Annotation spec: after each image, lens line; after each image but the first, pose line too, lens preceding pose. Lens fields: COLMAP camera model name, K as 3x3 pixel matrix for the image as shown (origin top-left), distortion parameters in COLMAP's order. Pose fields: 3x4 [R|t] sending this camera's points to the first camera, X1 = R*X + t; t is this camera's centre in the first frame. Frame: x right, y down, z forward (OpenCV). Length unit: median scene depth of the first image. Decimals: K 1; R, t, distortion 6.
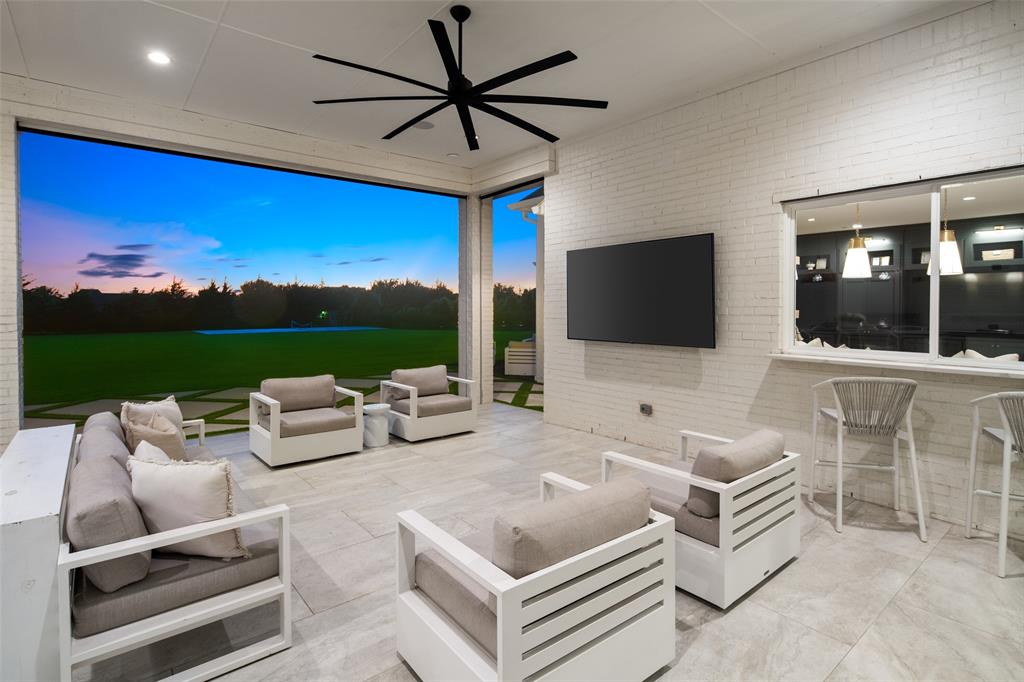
lens RADIAL K [[505.4, 0, 510.7], [0, 505.4, 313.9], [0, 0, 1]] dist [-0.001343, -0.000333]
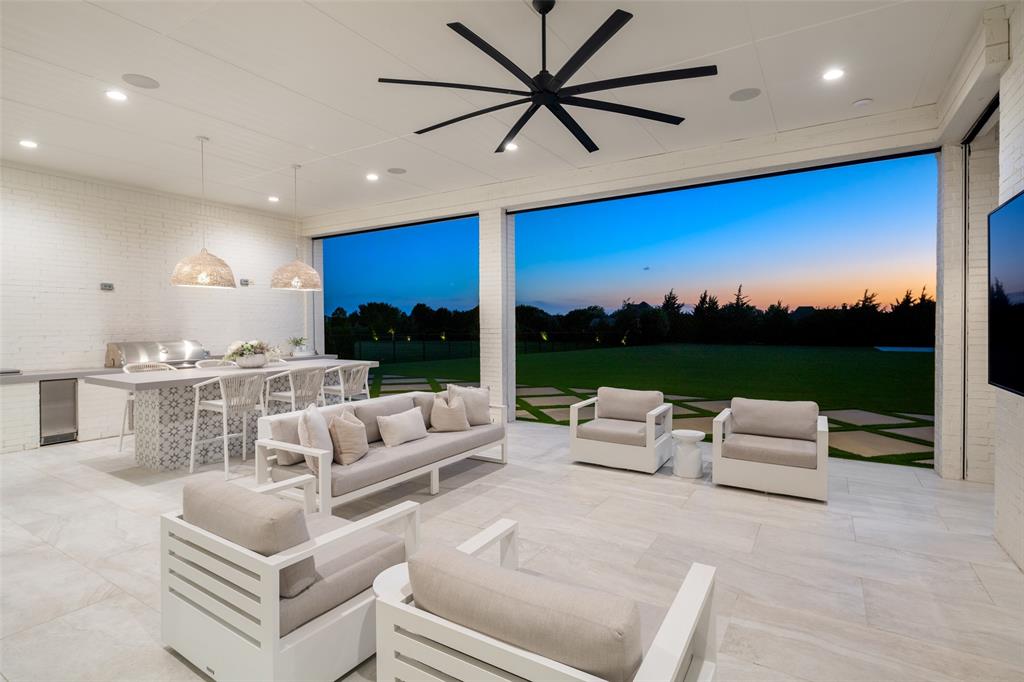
lens RADIAL K [[501.6, 0, 508.9], [0, 501.6, 324.9], [0, 0, 1]] dist [0.000136, -0.000675]
pose [[0.331938, 0.003666, -0.943294, 0.545634], [-0.010506, 0.999945, 0.000189, -0.006652], [0.943243, 0.009847, 0.331958, 0.463822]]
